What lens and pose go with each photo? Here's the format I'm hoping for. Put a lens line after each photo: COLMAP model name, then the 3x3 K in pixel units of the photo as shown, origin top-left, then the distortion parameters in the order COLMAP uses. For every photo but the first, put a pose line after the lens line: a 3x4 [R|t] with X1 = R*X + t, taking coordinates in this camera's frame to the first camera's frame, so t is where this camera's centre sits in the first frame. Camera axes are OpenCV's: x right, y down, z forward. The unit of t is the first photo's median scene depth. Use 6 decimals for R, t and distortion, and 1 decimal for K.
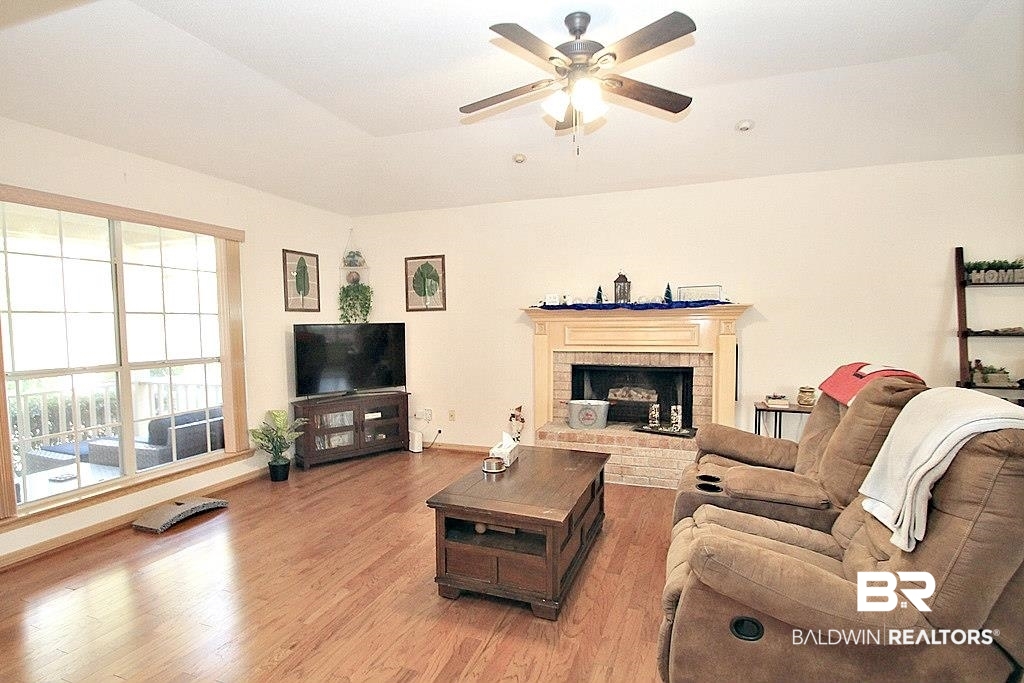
lens RADIAL K [[511.7, 0, 507.9], [0, 511.7, 354.3], [0, 0, 1]] dist [0.001329, -0.011592]
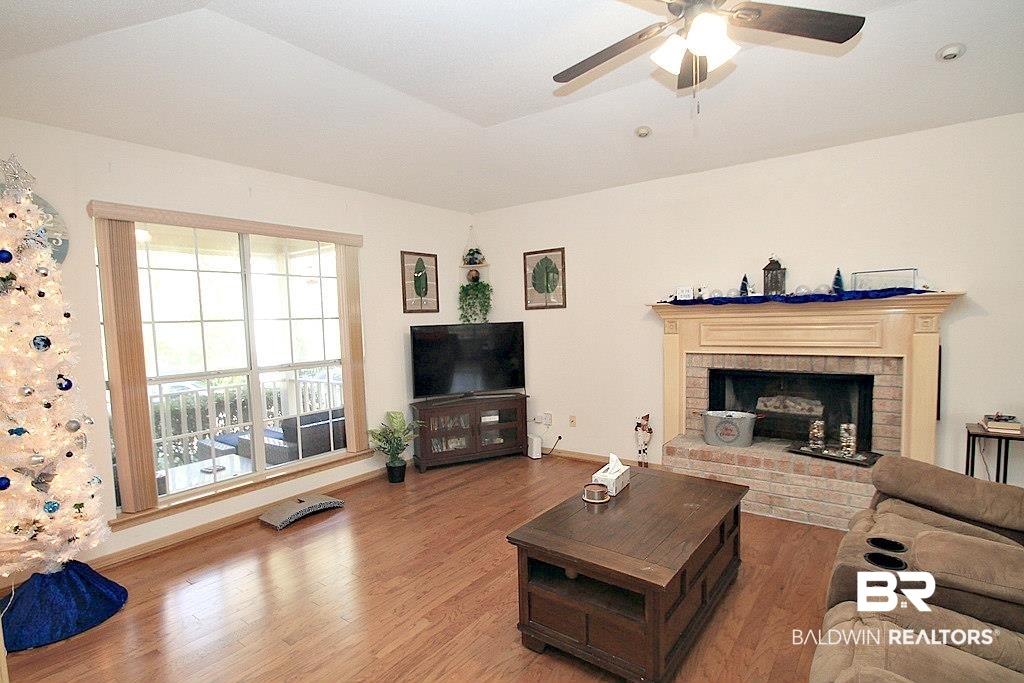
lens RADIAL K [[511.7, 0, 507.9], [0, 511.7, 354.3], [0, 0, 1]] dist [0.001329, -0.011592]
pose [[0.958603, 0.002734, -0.284731, 0.050953], [0.002081, 0.999860, 0.016607, -0.020749], [0.284737, -0.016512, 0.958463, 0.099162]]
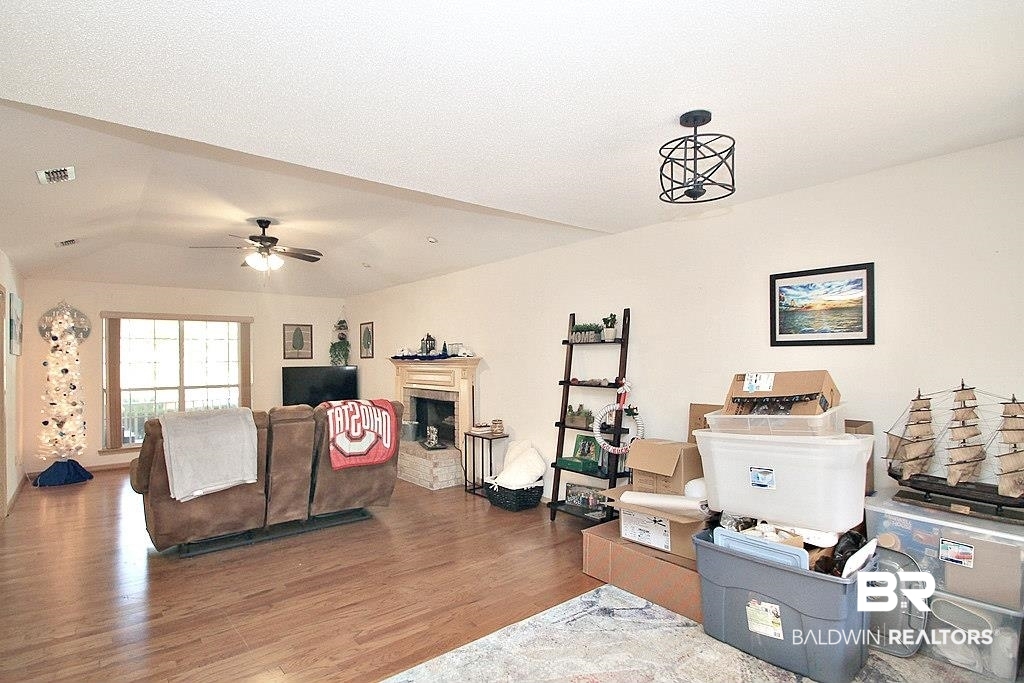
lens RADIAL K [[511.7, 0, 507.9], [0, 511.7, 354.3], [0, 0, 1]] dist [0.001329, -0.011592]
pose [[0.864838, -0.000684, -0.502050, 1.180810], [-0.030955, 0.998024, -0.054685, -0.031921], [0.501095, 0.062835, 0.863108, -0.129022]]
